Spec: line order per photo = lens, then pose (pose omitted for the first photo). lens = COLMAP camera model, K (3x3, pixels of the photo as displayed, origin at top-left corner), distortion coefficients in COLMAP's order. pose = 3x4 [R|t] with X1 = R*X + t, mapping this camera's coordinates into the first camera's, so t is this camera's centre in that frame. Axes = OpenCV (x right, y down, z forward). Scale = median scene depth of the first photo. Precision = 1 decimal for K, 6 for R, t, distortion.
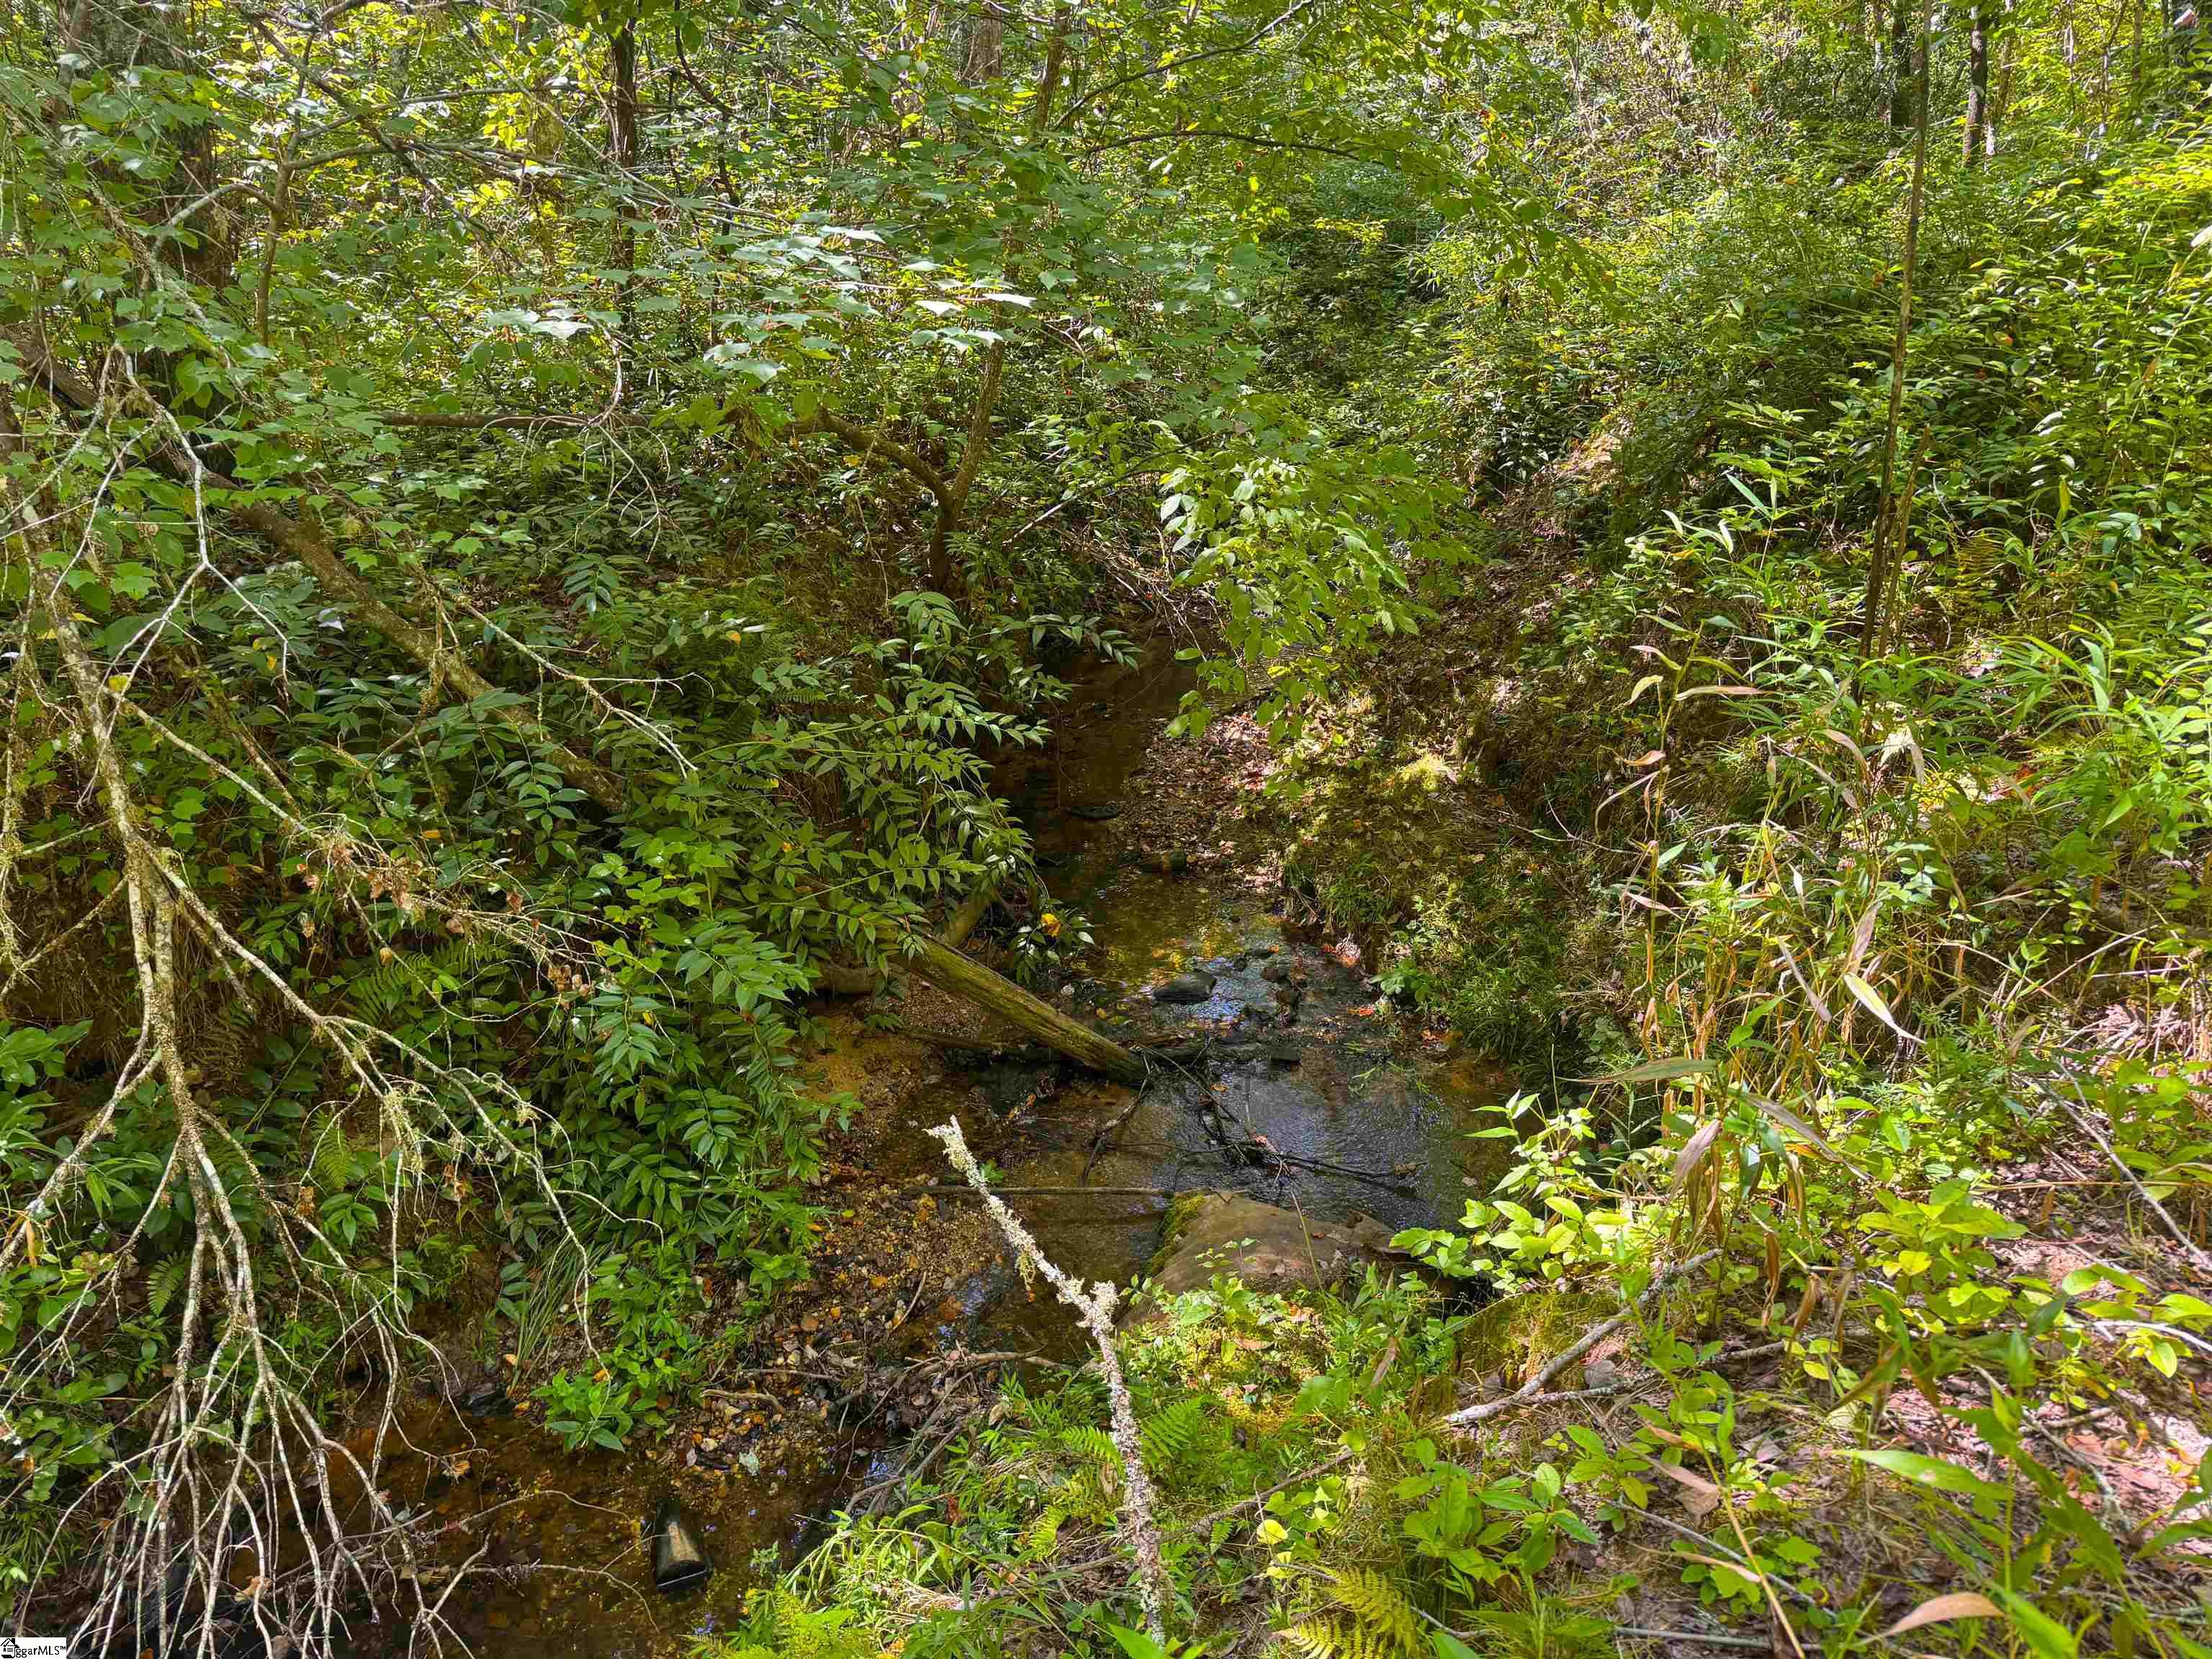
lens RADIAL K [[1549.0, 0, 1106.0], [0, 1549.0, 829.5], [0, 0, 1]] dist [0.207210, -0.000565]
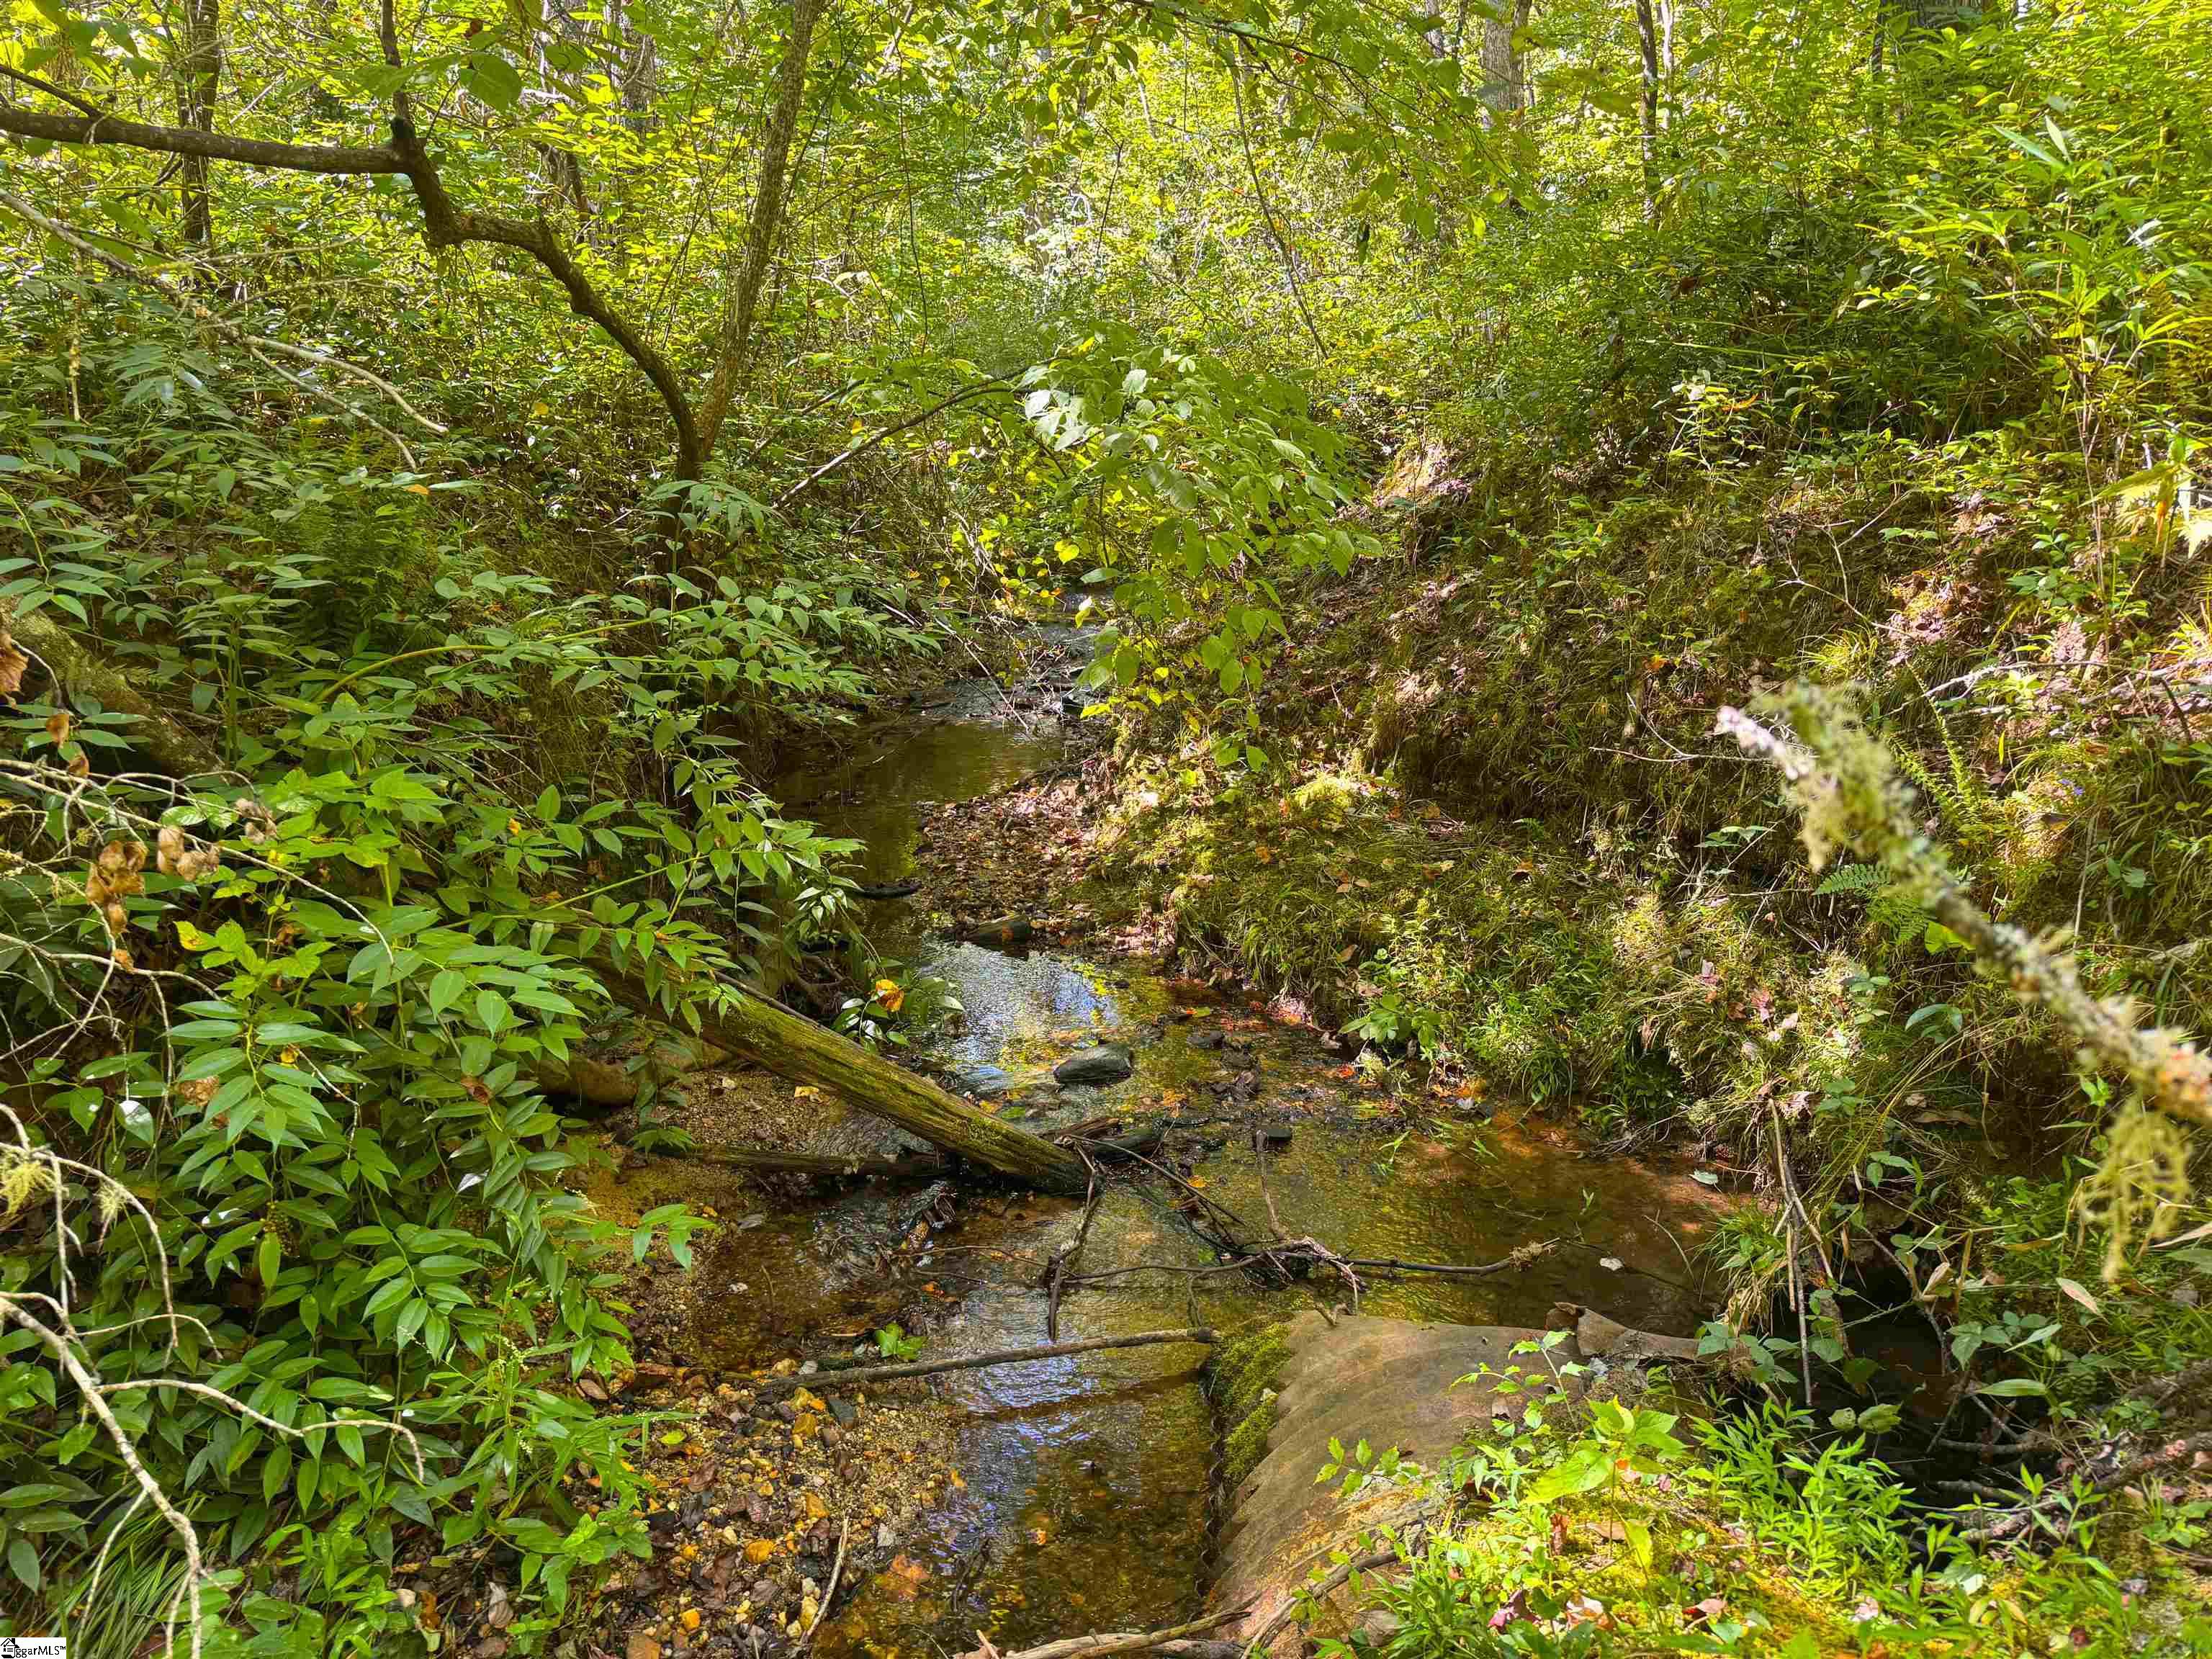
lens RADIAL K [[1509.2, 0, 1110.4], [0, 1509.2, 839.8], [0, 0, 1]] dist [0.000278, 0.030232]
pose [[0.962793, -0.036416, 0.267777, -0.153677], [0.077284, 0.986598, -0.143704, 0.127111], [-0.258955, 0.159052, 0.952704, 0.428874]]
